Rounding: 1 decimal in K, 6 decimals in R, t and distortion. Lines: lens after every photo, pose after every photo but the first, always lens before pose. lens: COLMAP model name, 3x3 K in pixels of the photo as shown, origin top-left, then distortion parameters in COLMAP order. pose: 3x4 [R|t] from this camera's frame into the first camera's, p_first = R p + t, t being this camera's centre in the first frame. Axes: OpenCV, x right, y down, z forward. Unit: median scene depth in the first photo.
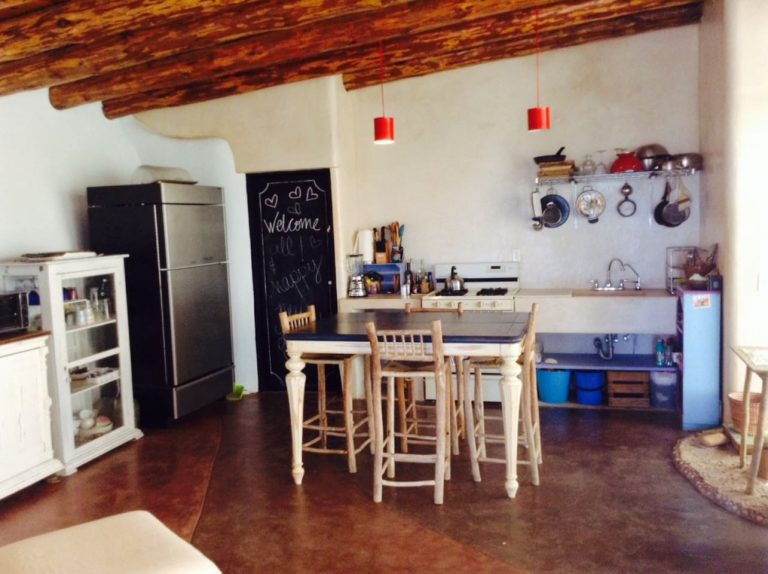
lens RADIAL K [[710.7, 0, 387.4], [0, 710.7, 286.4], [0, 0, 1]] dist [0.008315, 0.000000]
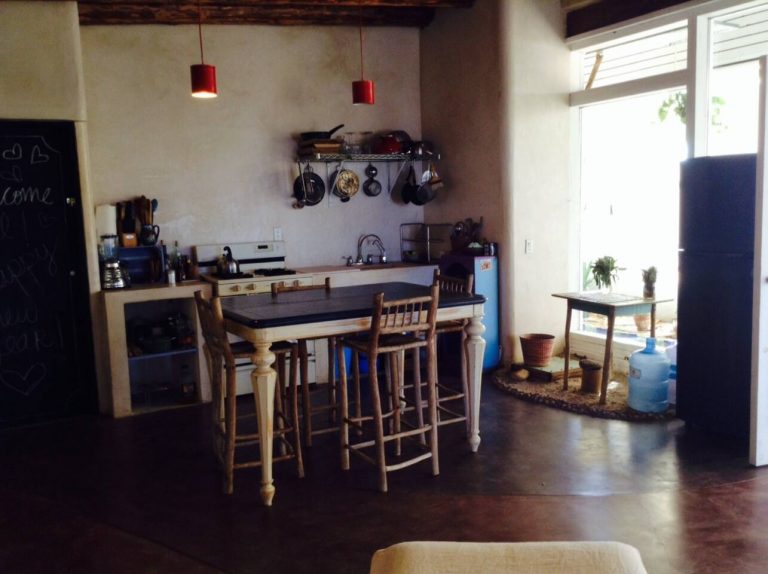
lens RADIAL K [[710.7, 0, 385.1], [0, 710.7, 290.9], [0, 0, 1]] dist [0.008315, 0.000000]
pose [[0.683480, -0.067837, 0.726810, -0.432333], [0.066618, 0.997314, 0.030439, 0.013353], [-0.726923, 0.027614, 0.686163, 0.246097]]
